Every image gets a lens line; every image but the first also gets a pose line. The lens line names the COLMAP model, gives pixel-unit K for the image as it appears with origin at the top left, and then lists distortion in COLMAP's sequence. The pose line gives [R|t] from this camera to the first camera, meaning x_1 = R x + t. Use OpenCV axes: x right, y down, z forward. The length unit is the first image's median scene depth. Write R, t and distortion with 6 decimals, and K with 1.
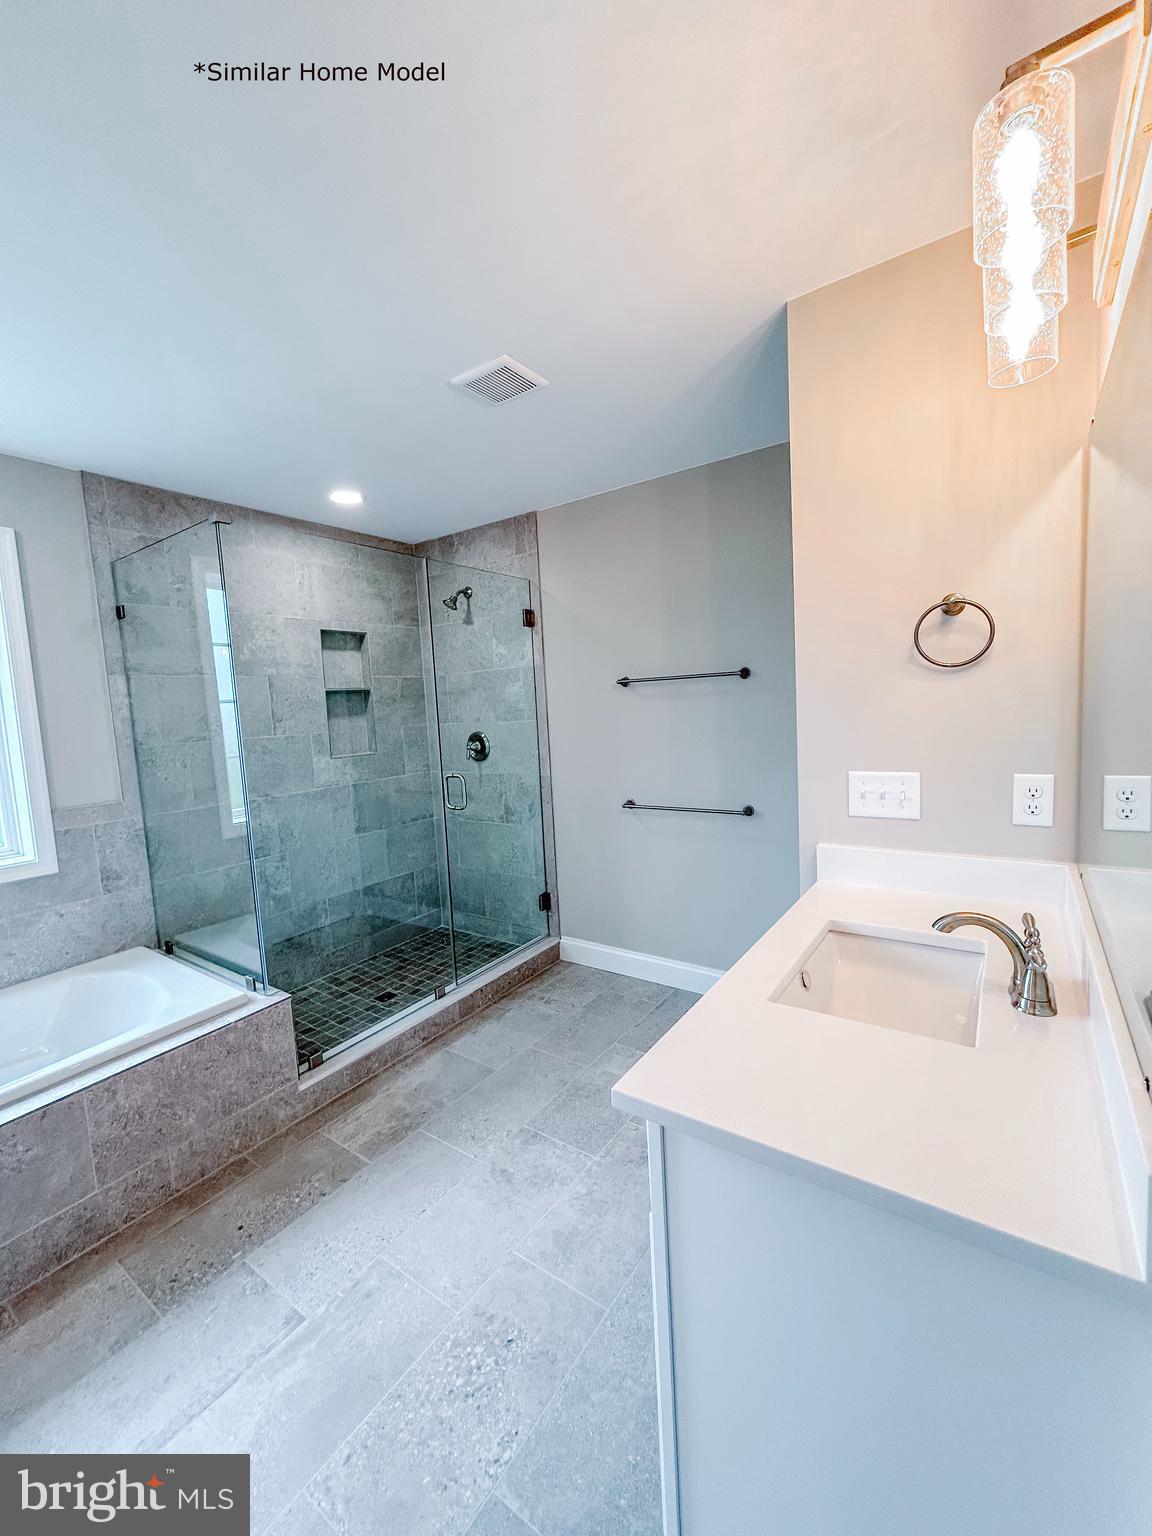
lens RADIAL K [[616.4, 0, 572.0], [0, 616.4, 763.4], [0, 0, 1]] dist [-0.009391, 0.000029]
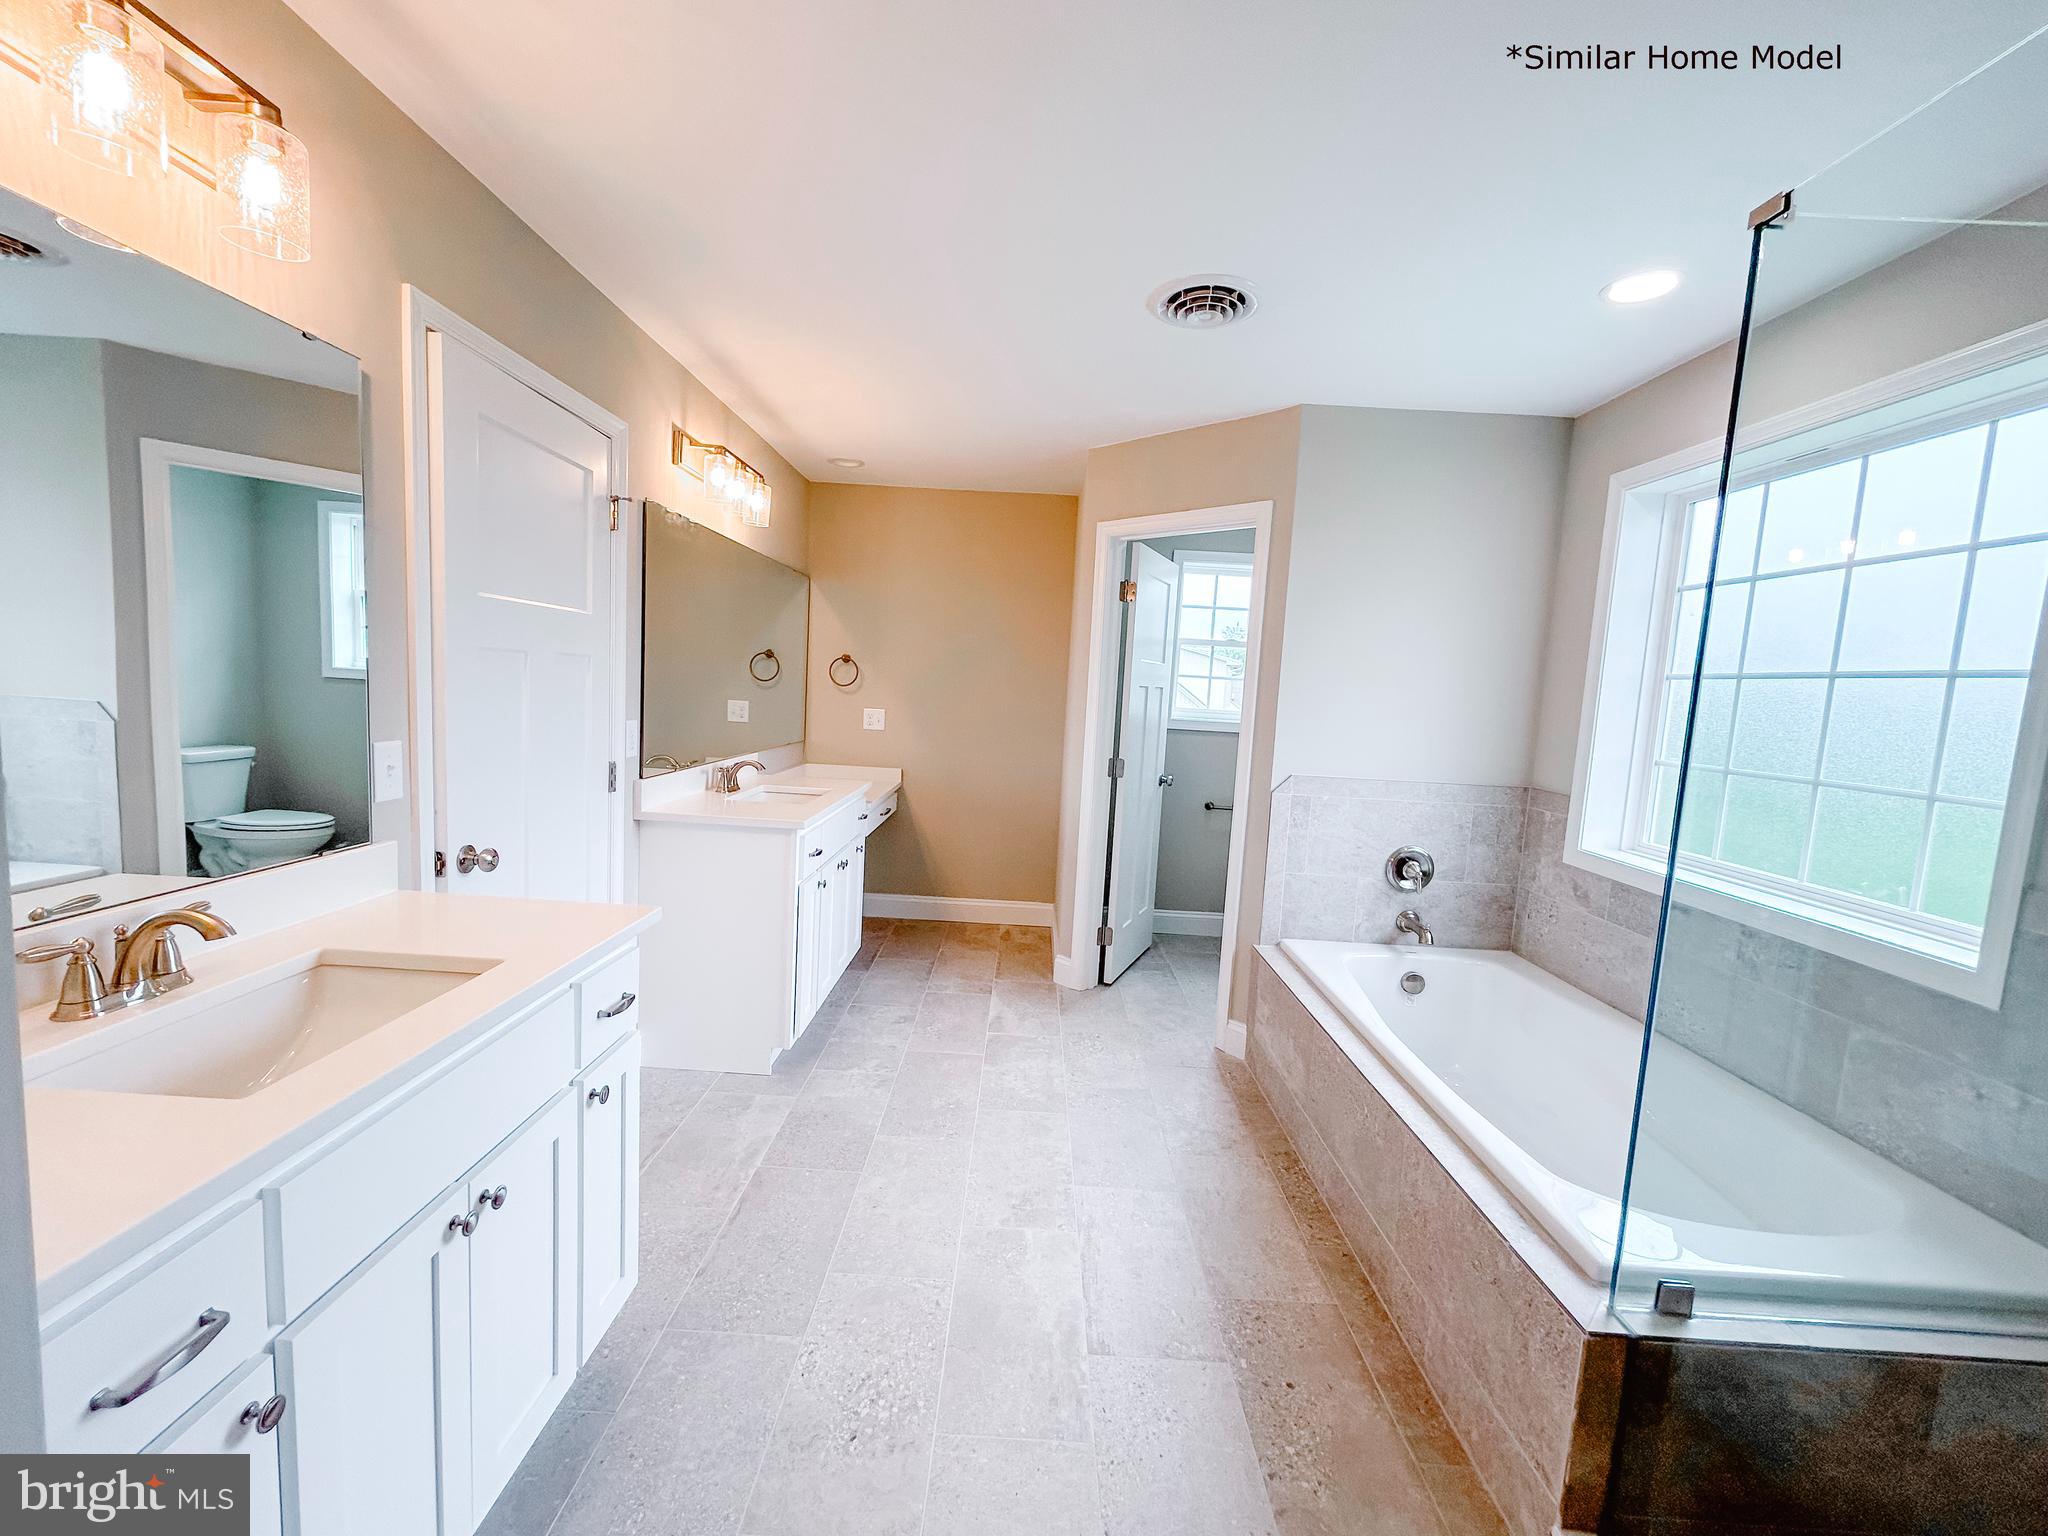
lens RADIAL K [[821.9, 0, 1020.9], [0, 821.9, 767.4], [0, 0, 1]] dist [-0.009391, 0.000029]
pose [[-0.825249, 0.057999, -0.561783, 0.263931], [-0.071806, 0.975865, 0.206231, -0.152610], [0.560186, 0.210531, -0.801167, 1.762336]]
